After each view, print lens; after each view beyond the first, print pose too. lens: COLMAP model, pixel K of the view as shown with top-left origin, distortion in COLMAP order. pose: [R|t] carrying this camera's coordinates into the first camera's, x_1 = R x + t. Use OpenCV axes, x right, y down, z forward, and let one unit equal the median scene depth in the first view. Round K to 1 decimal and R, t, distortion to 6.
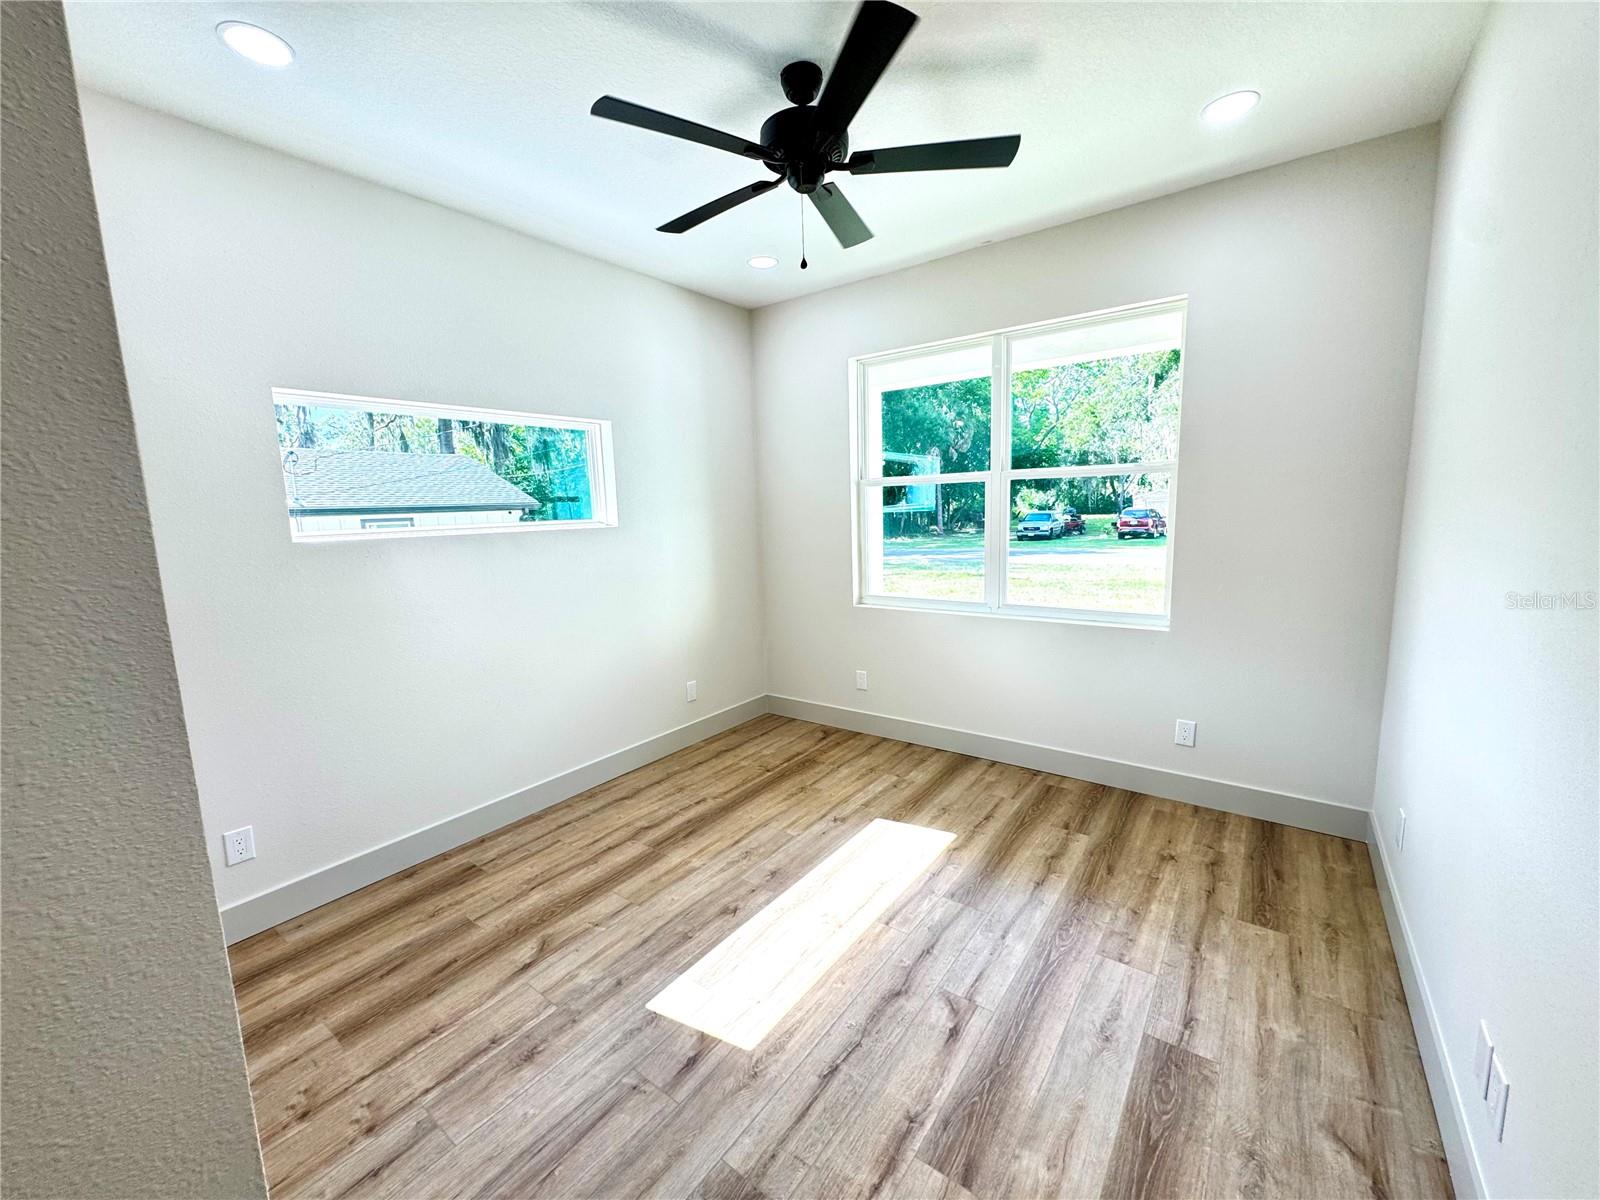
lens RADIAL K [[639.5, 0, 801.6], [0, 639.5, 597.3], [0, 0, 1]] dist [-0.000329, 0.000321]
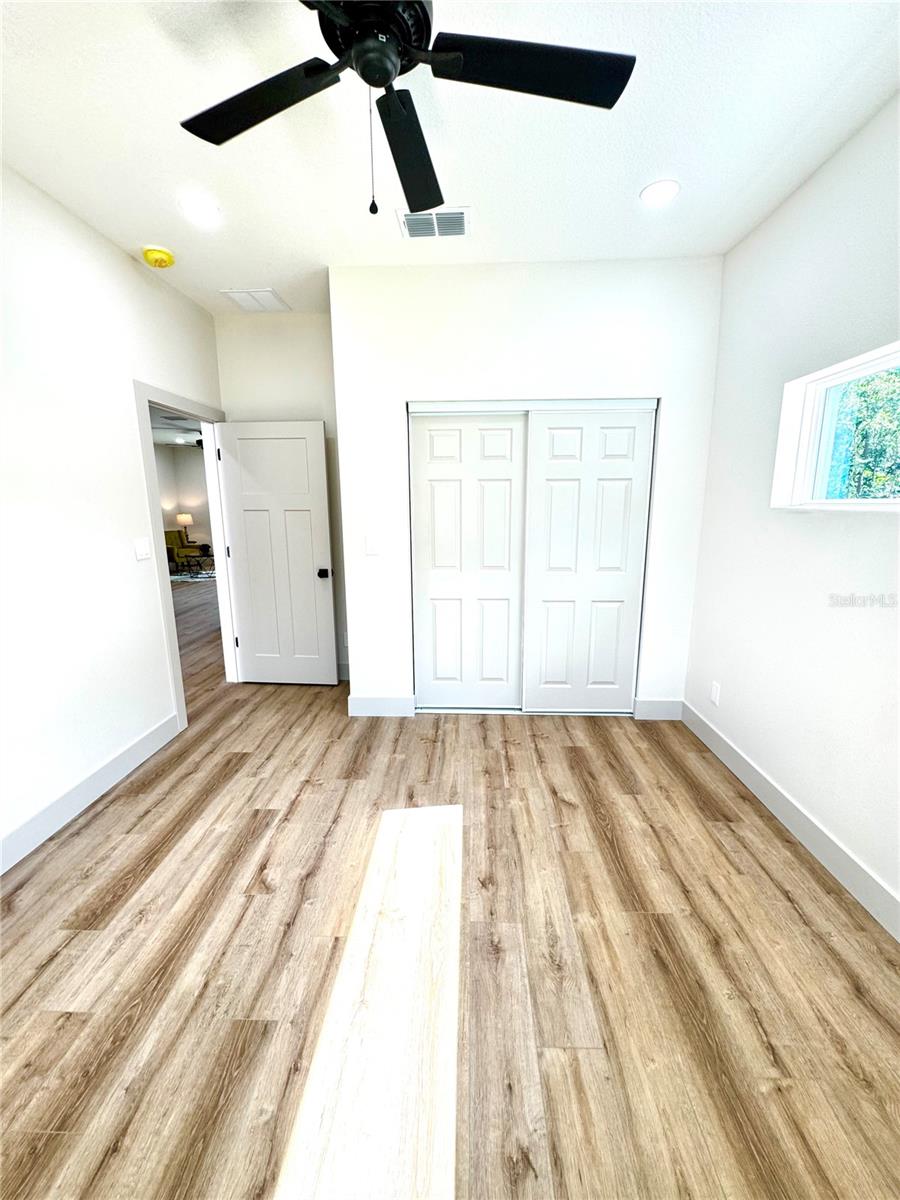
lens RADIAL K [[479.6, 0, 453.1], [0, 479.6, 600.8], [0, 0, 1]] dist [-0.000329, 0.000321]
pose [[-0.822509, 0.150543, -0.548467, 0.317234], [-0.048836, 0.942078, 0.331819, -0.214523], [0.566652, 0.299709, -0.767516, 1.545924]]
